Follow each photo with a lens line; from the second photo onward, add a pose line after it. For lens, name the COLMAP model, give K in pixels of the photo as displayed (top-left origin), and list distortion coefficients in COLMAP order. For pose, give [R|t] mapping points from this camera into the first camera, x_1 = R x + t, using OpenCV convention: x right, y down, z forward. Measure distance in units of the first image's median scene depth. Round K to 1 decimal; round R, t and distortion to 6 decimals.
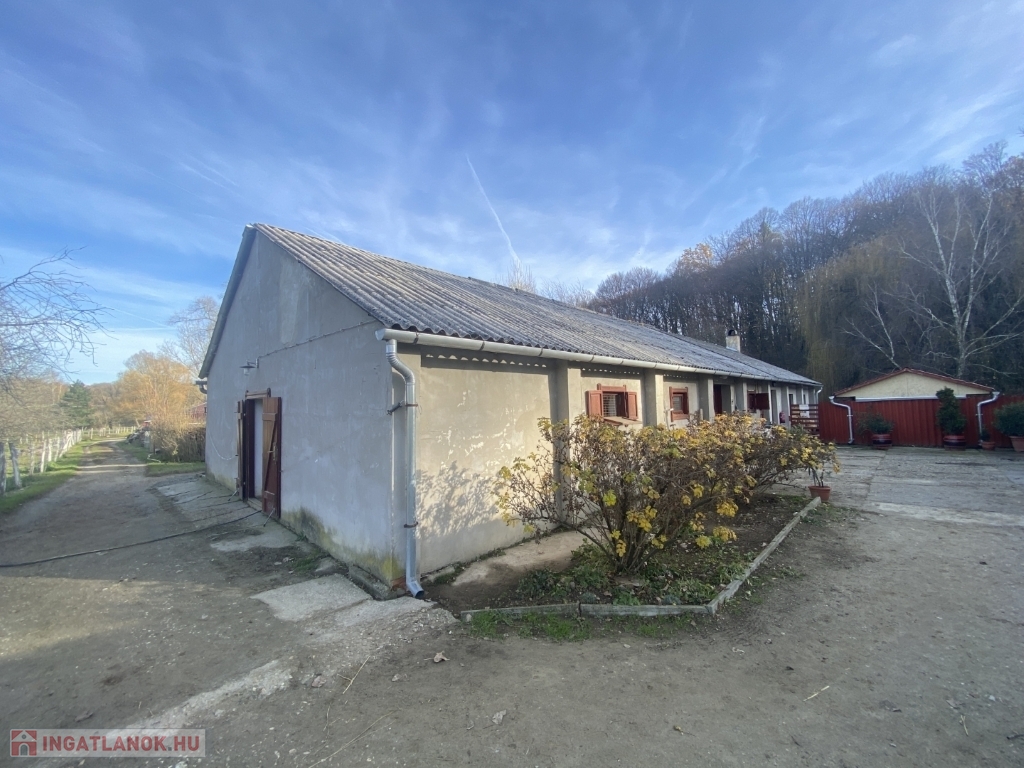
lens RADIAL K [[412.4, 0, 506.0], [0, 412.4, 382.5], [0, 0, 1]] dist [0.017116, -0.019349]
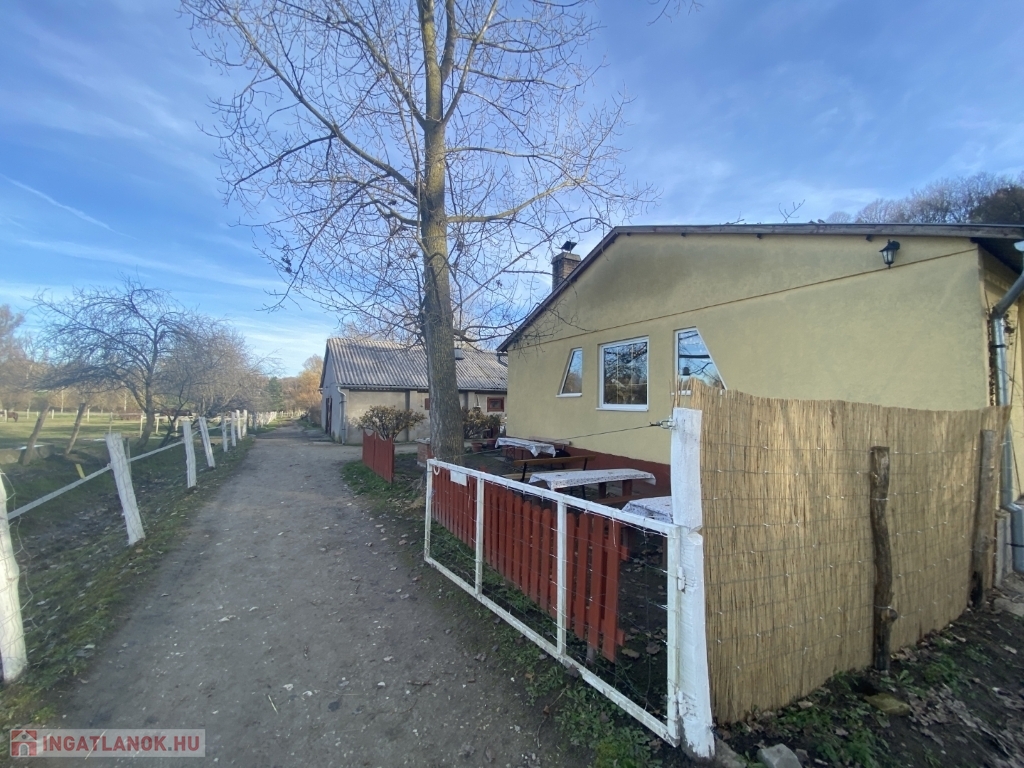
lens RADIAL K [[412.3, 0, 516.1], [0, 412.3, 379.2], [0, 0, 1]] dist [0.020815, -0.018139]
pose [[0.962095, 0.010932, -0.272496, 1.280746], [-0.010545, 0.999940, 0.002883, -0.100434], [0.272512, 0.000100, 0.962152, -1.270424]]
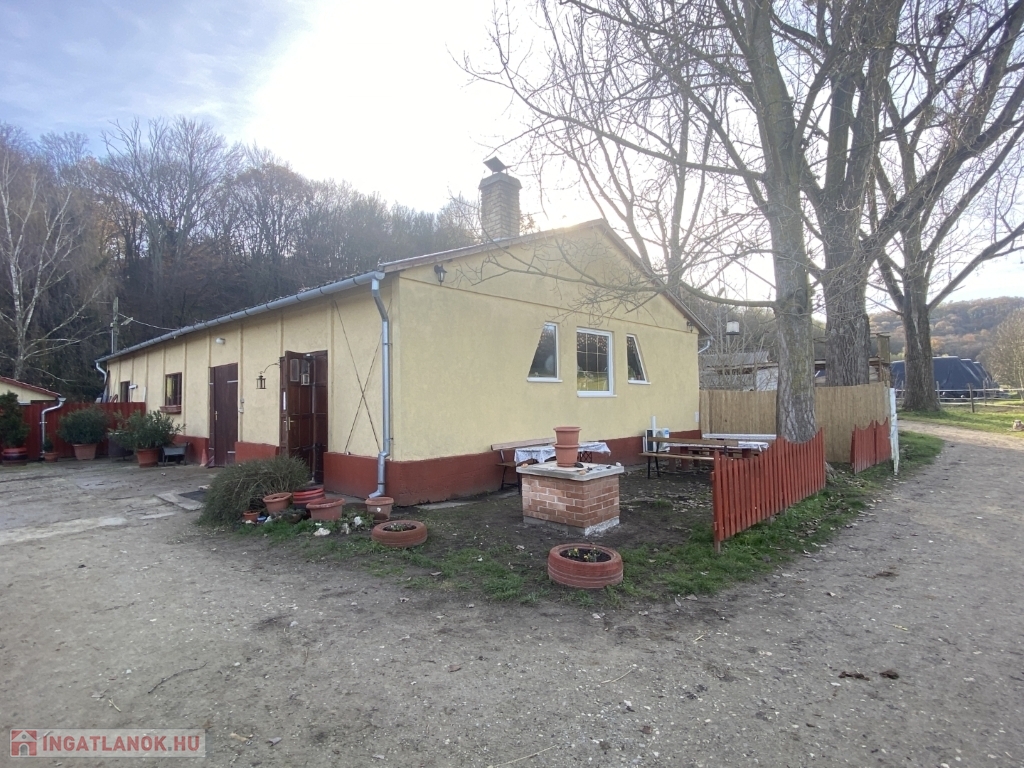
lens RADIAL K [[528.6, 0, 516.4], [0, 528.6, 382.0], [0, 0, 1]] dist [0.047166, -0.054237]
pose [[-0.040246, 0.048241, 0.998025, -0.080584], [-0.035531, 0.998133, -0.049679, 0.014063], [-0.998558, -0.037460, -0.038457, 0.007090]]
